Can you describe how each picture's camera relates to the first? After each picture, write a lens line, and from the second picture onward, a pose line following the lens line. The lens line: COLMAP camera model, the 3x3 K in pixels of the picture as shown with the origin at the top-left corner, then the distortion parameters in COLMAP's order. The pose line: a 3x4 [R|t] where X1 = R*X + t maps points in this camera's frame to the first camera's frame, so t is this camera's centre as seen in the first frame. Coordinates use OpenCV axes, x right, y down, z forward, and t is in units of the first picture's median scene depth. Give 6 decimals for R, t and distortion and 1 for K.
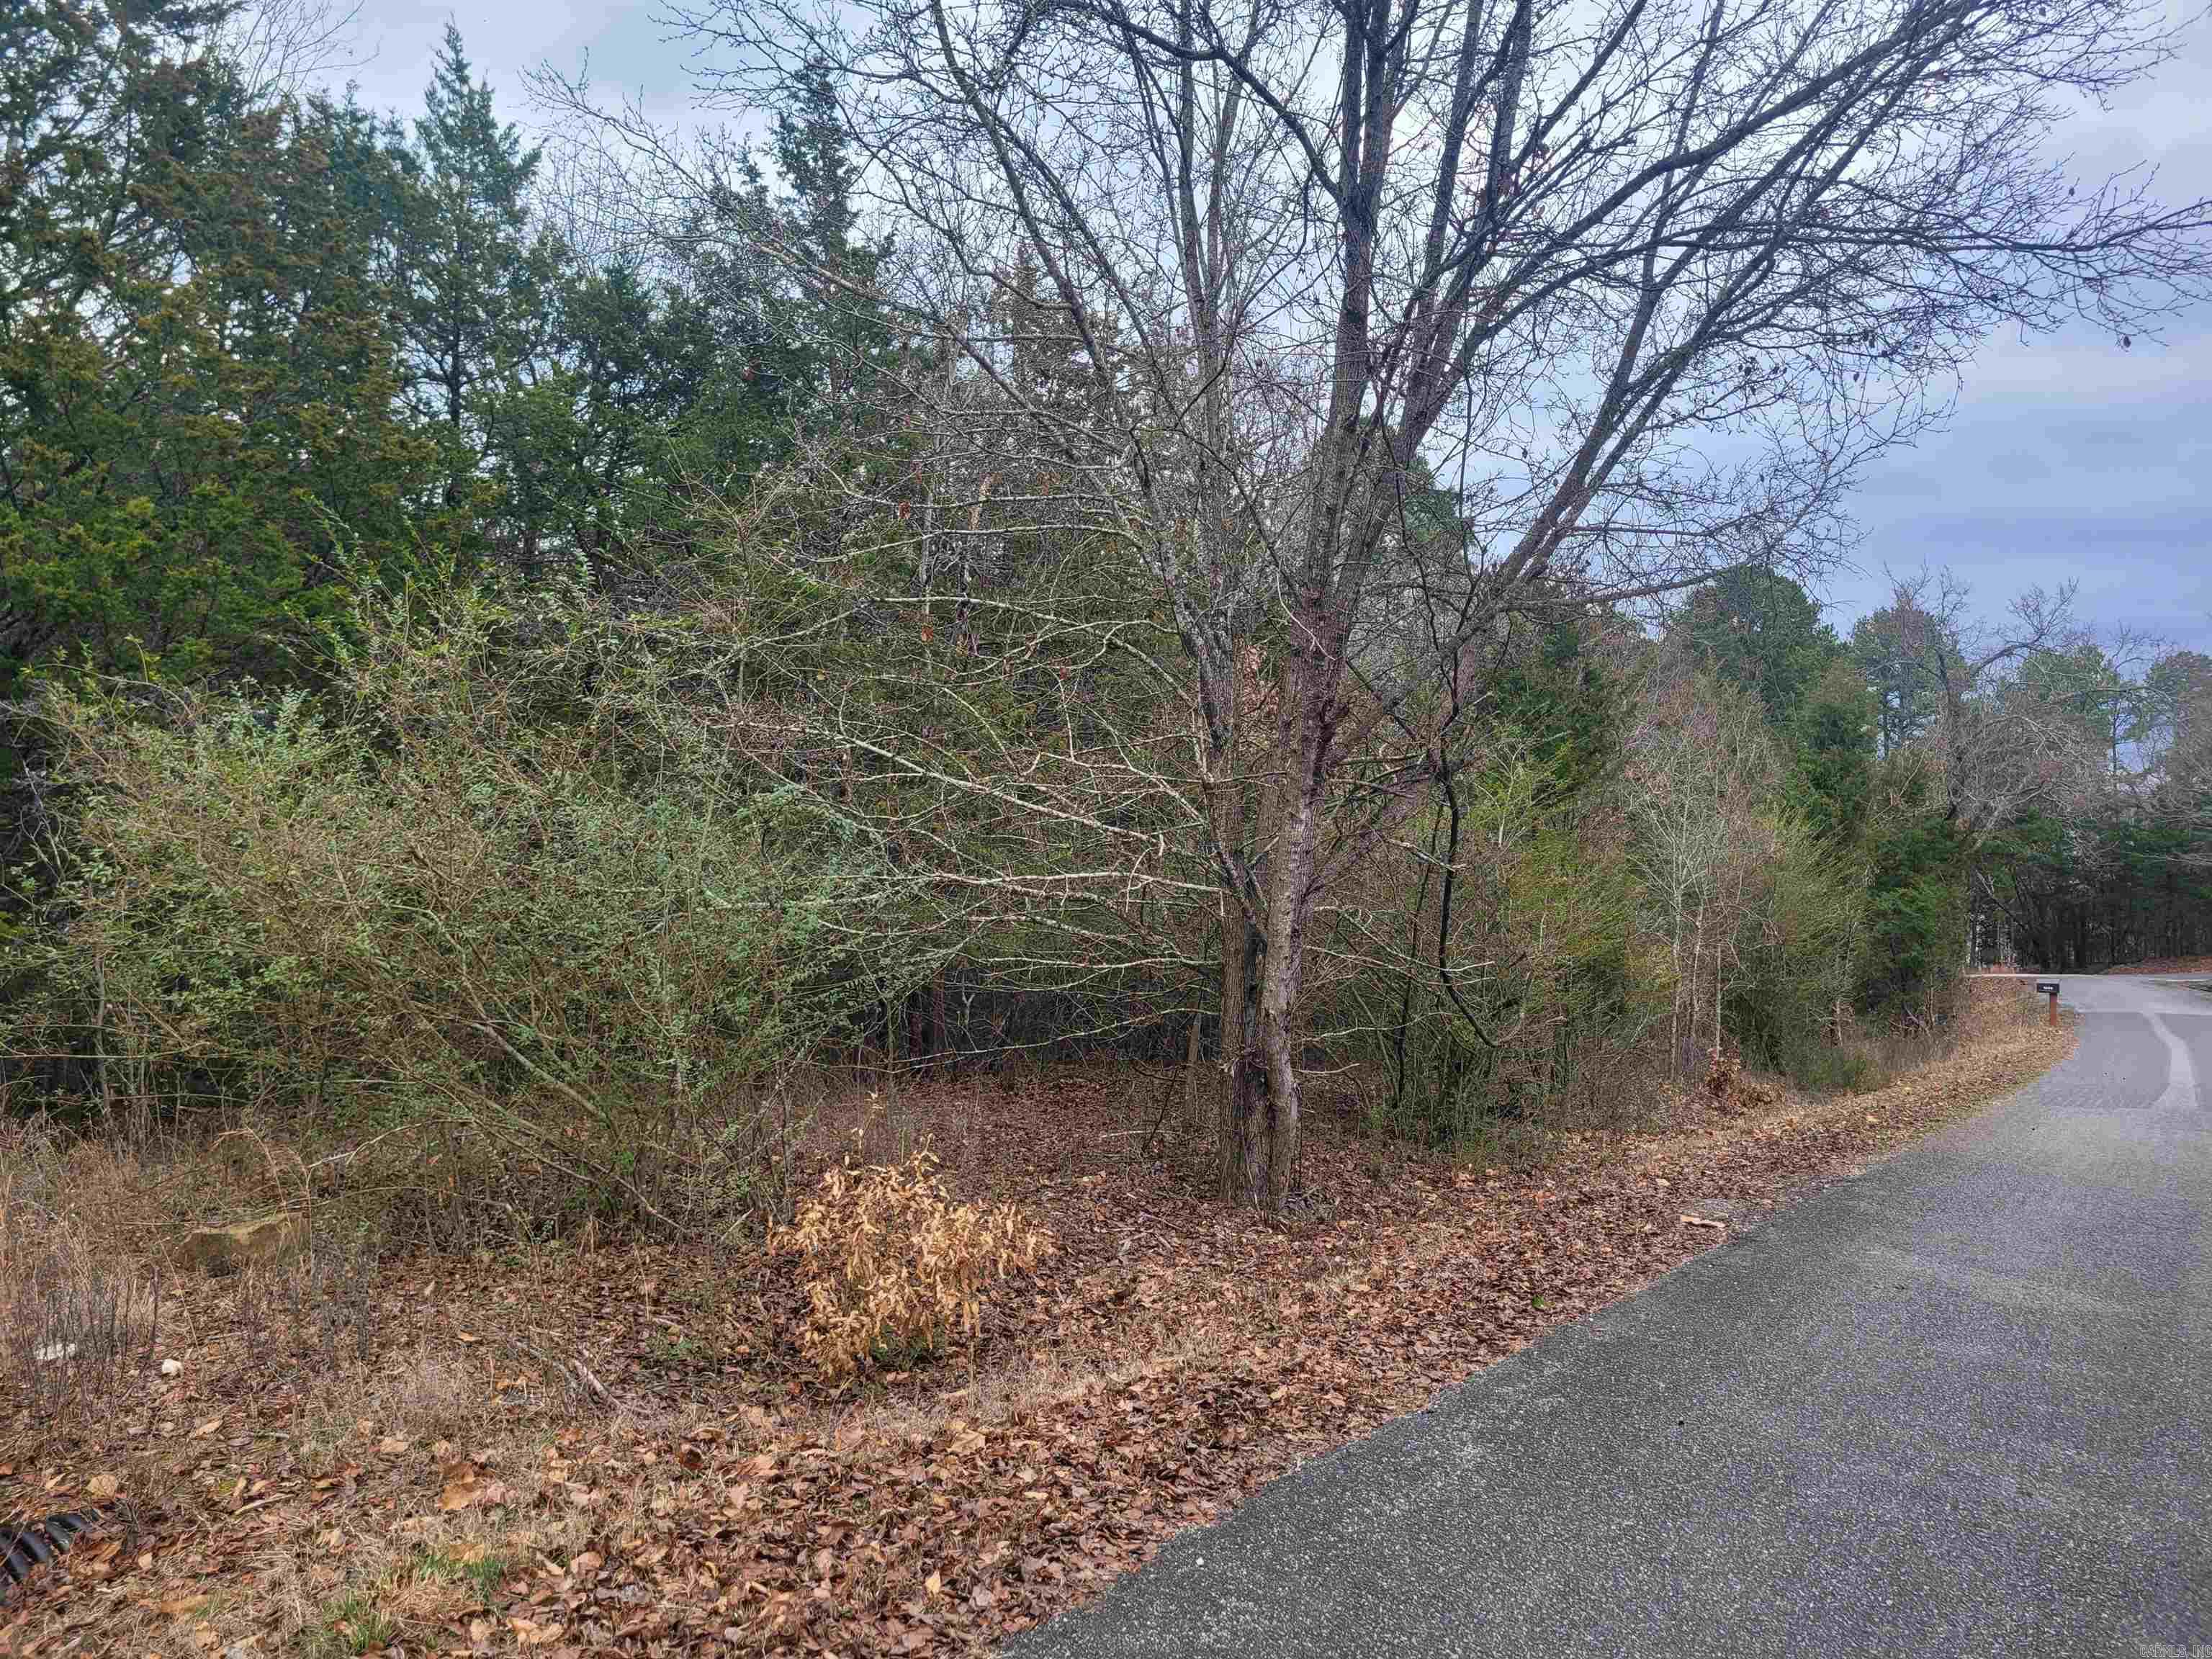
lens RADIAL K [[1645.4, 0, 1112.2], [0, 1645.4, 828.5], [0, 0, 1]] dist [0.056758, -0.030933]
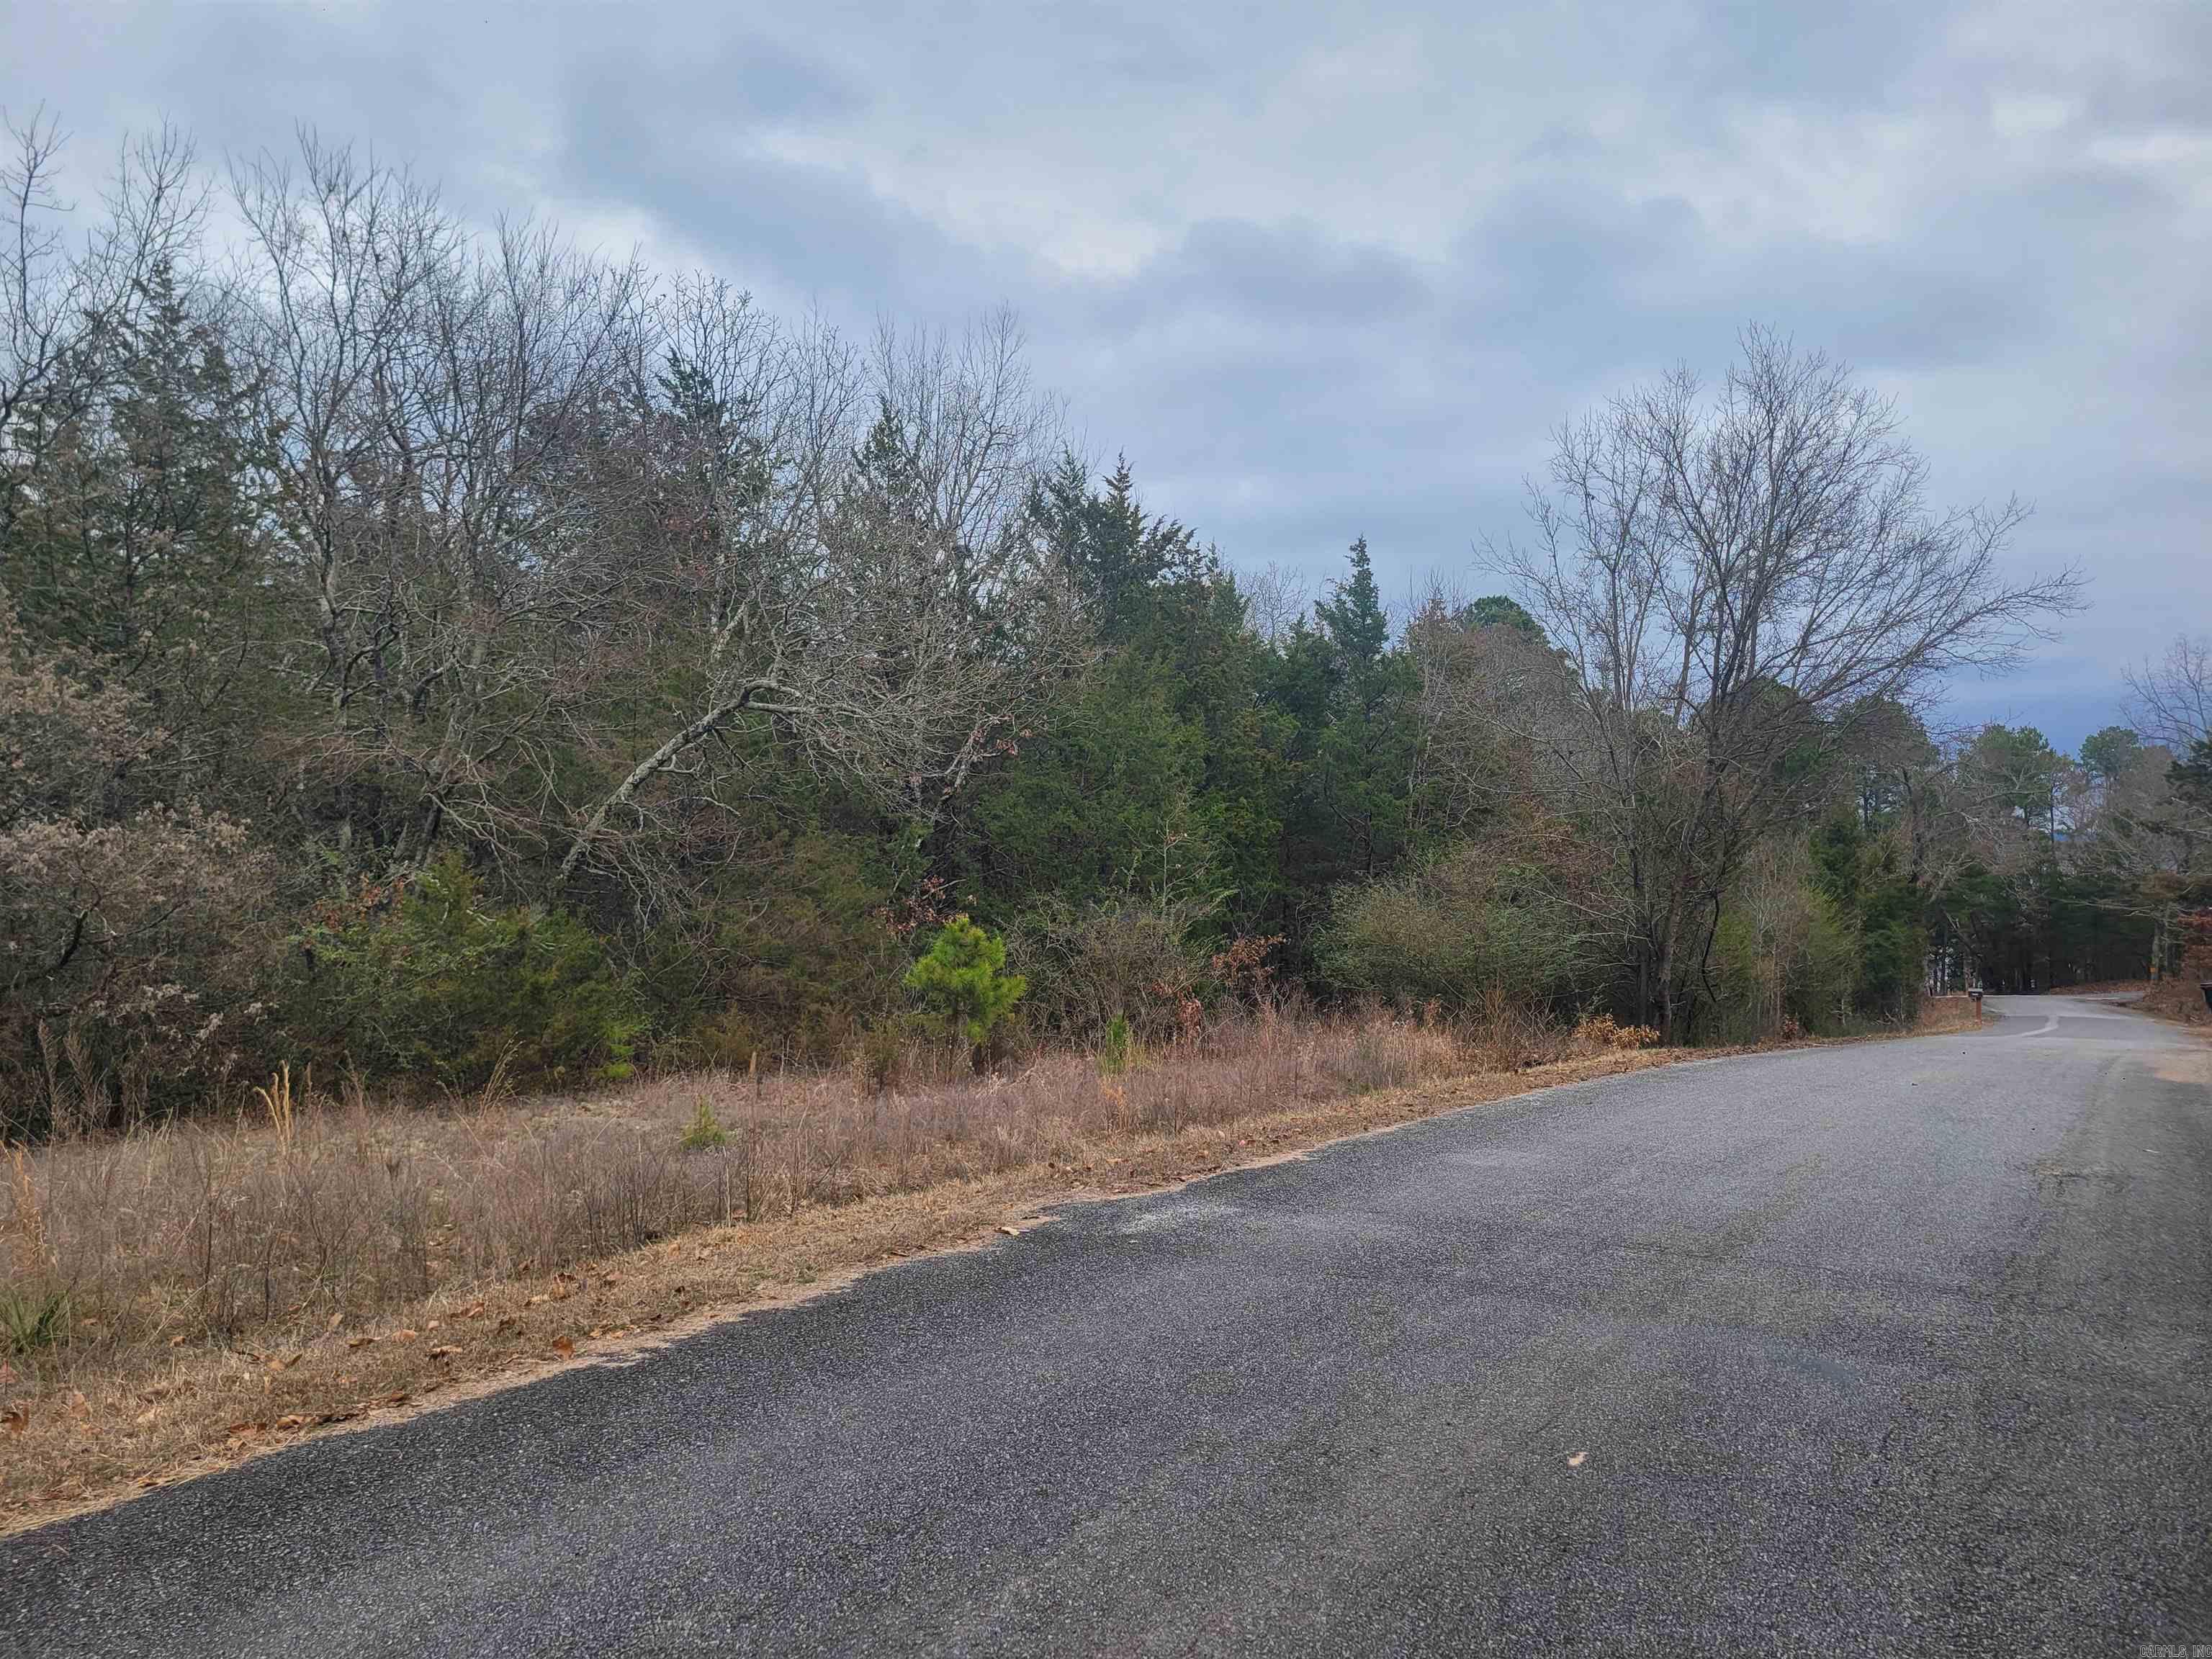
lens RADIAL K [[1645.4, 0, 1099.6], [0, 1645.4, 833.2], [0, 0, 1]] dist [0.056758, -0.030933]
pose [[0.999956, 0.006019, 0.007218, -0.221754], [-0.005926, 0.999899, -0.012880, -0.025484], [-0.007295, 0.012837, 0.999891, -0.456761]]
